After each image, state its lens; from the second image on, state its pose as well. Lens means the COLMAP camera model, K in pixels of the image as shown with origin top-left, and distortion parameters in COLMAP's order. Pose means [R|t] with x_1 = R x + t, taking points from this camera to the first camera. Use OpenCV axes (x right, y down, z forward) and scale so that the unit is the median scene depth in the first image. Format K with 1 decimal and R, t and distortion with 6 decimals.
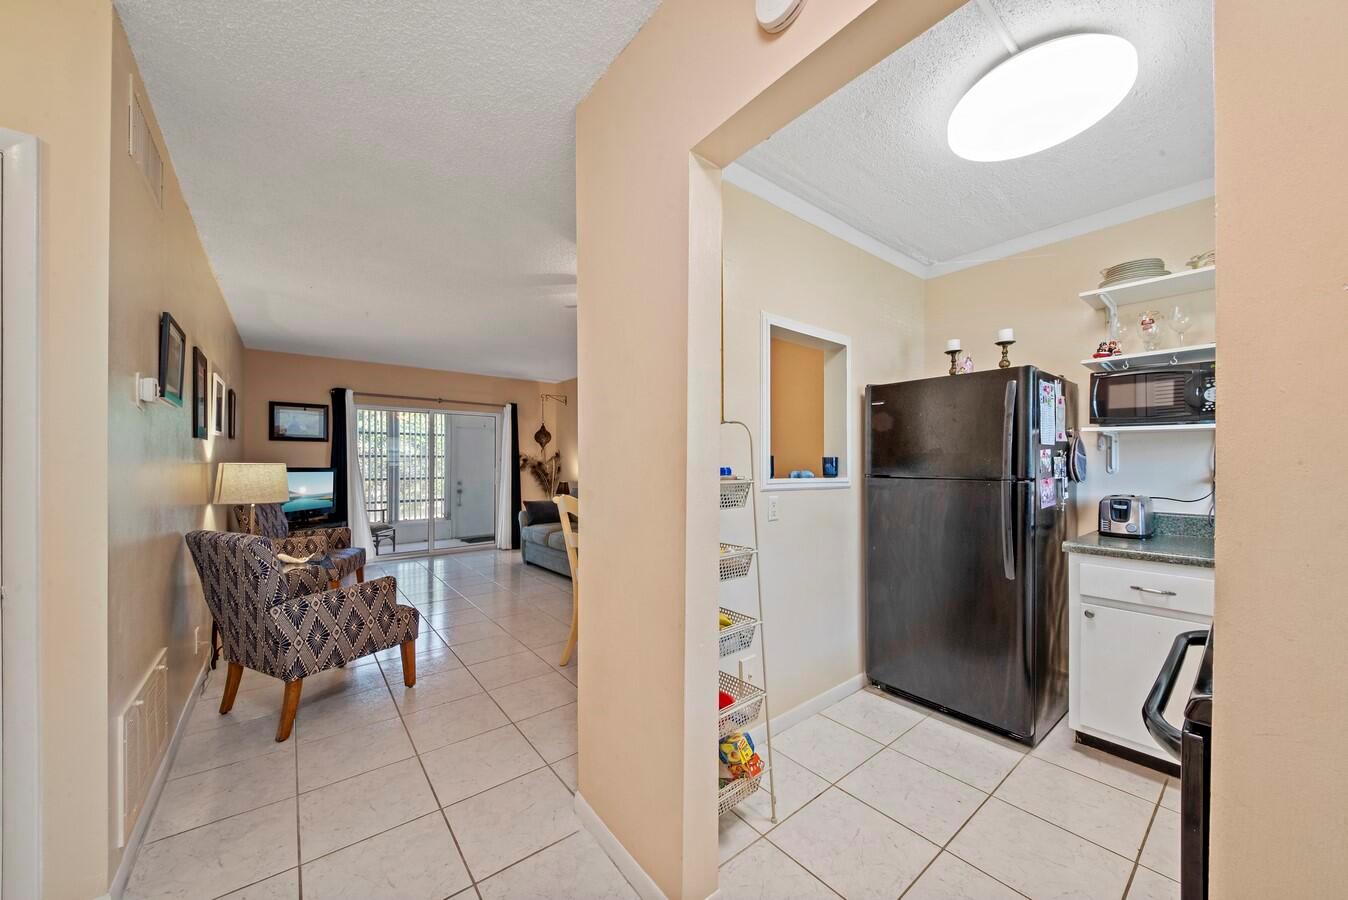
lens RADIAL K [[477.9, 0, 682.7], [0, 477.9, 459.3], [0, 0, 1]] dist [0.000460, -0.009829]
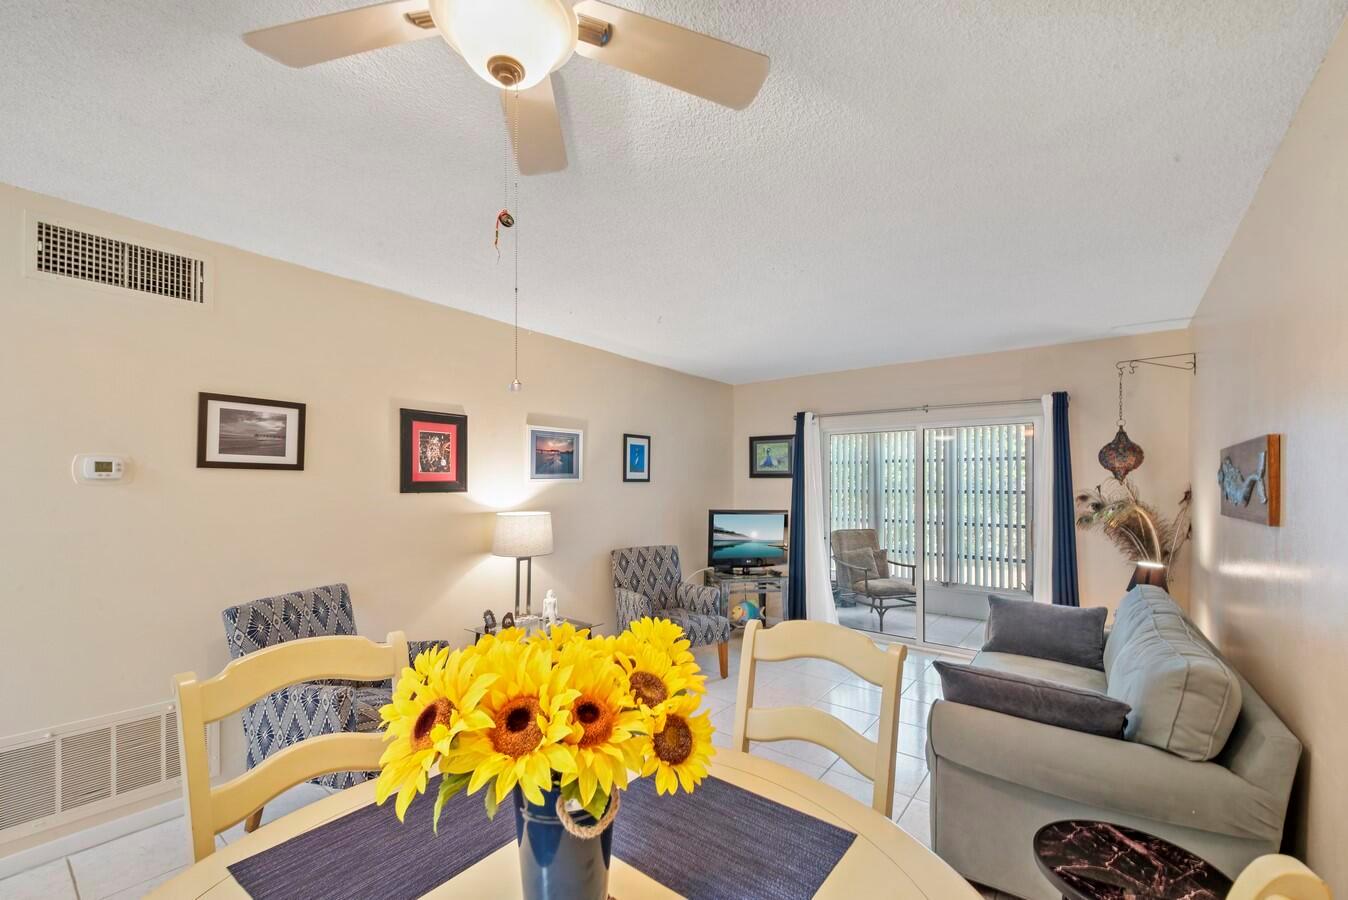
lens RADIAL K [[541.7, 0, 681.1], [0, 541.7, 477.9], [0, 0, 1]] dist [0.049810, -0.038067]
pose [[0.233908, -0.011254, -0.972194, 0.304495], [0.004098, 0.999936, -0.010589, -0.060868], [0.972250, -0.001507, 0.233939, 1.278493]]
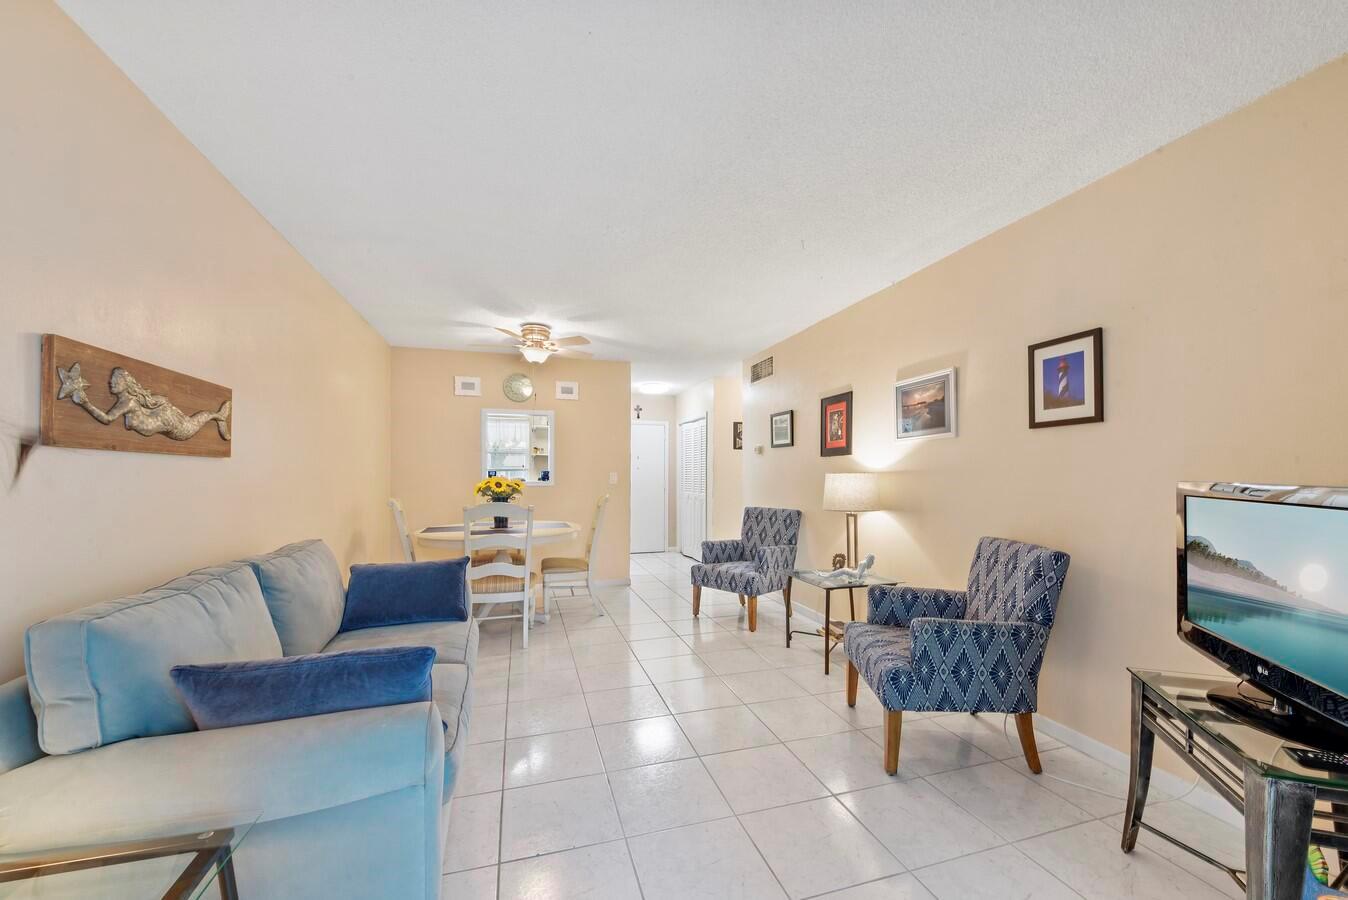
lens RADIAL K [[541.7, 0, 681.1], [0, 541.7, 477.9], [0, 0, 1]] dist [0.049810, -0.038067]
pose [[-0.923762, -0.000716, 0.382967, -1.221015], [-0.003178, 0.999978, -0.005795, 0.033916], [-0.382955, -0.006570, -0.923744, 2.713229]]
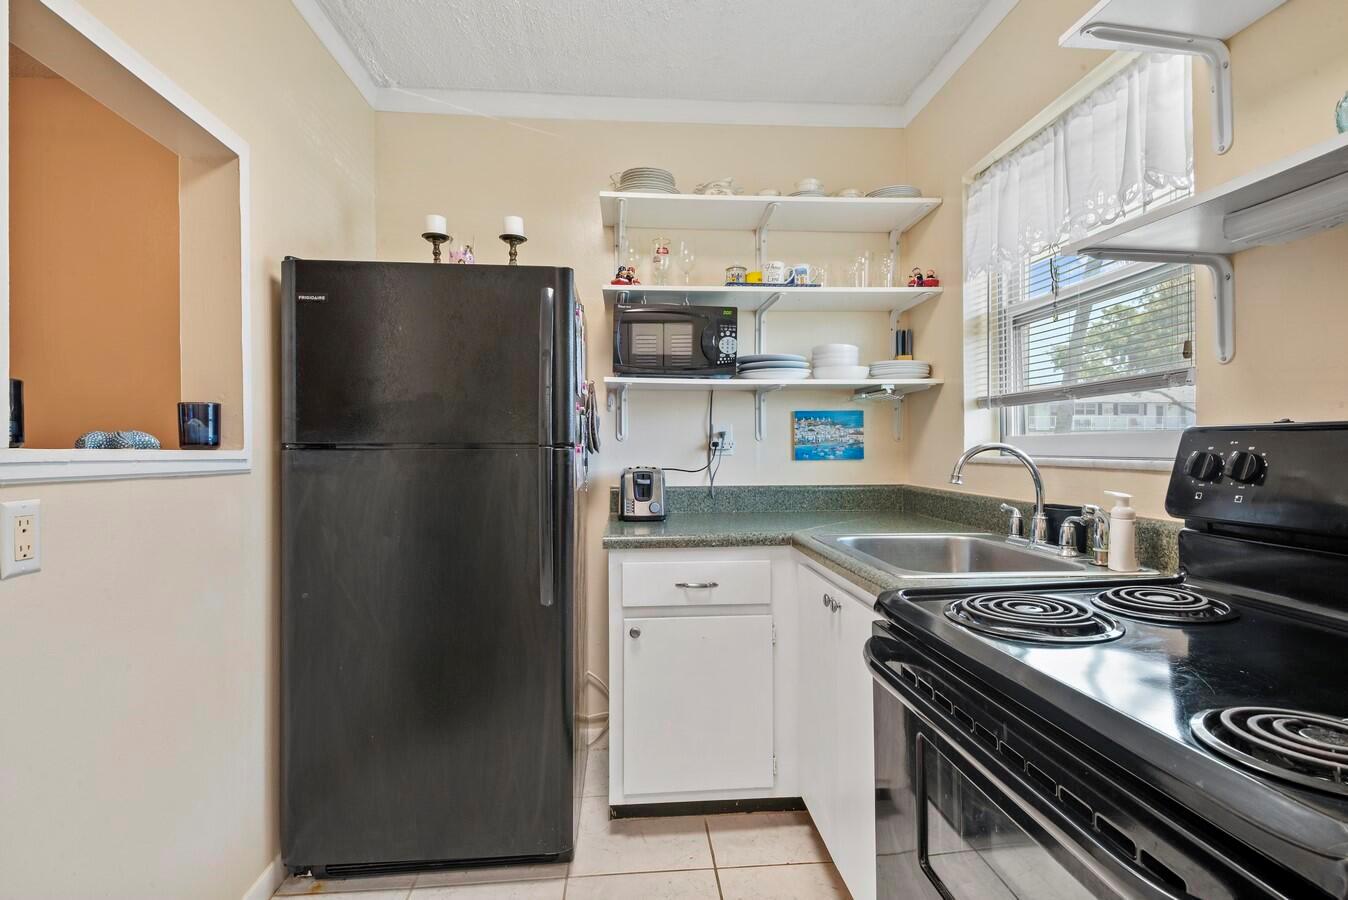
lens RADIAL K [[671.8, 0, 674.4], [0, 671.8, 442.6], [0, 0, 1]] dist [0.047416, -0.027542]
pose [[0.569974, -0.002363, 0.821659, 0.045728], [0.002659, 0.999996, 0.001031, 0.030357], [-0.821659, 0.001597, 0.569978, 0.288246]]
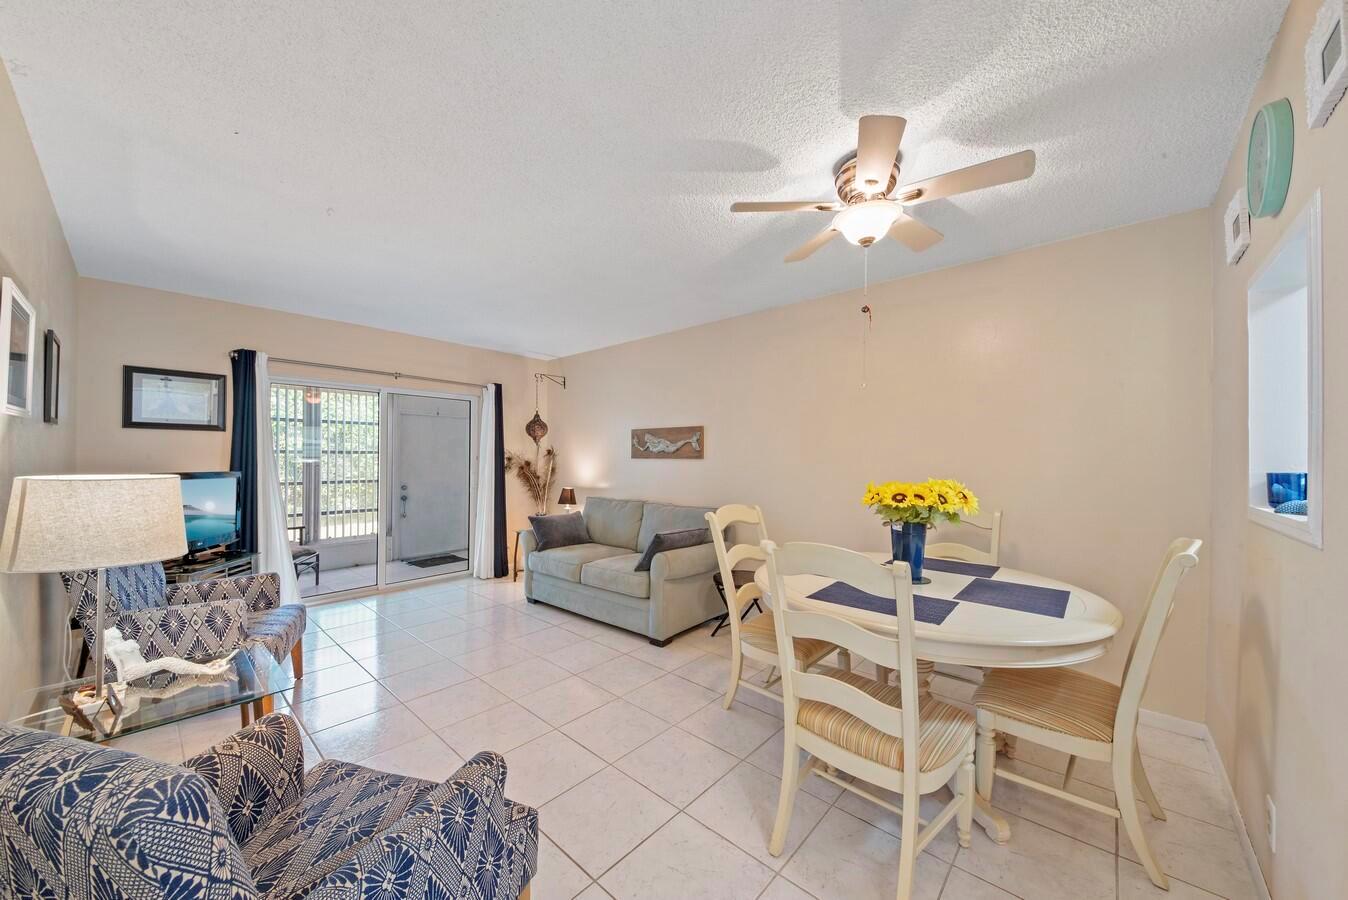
lens RADIAL K [[482.3, 0, 678.3], [0, 482.3, 453.4], [0, 0, 1]] dist [0.000008, -0.004713]
pose [[0.987257, 0.006986, 0.158983, -0.514184], [-0.006740, 0.999975, -0.002089, -0.020250], [-0.158994, 0.000990, 0.987279, 0.547226]]
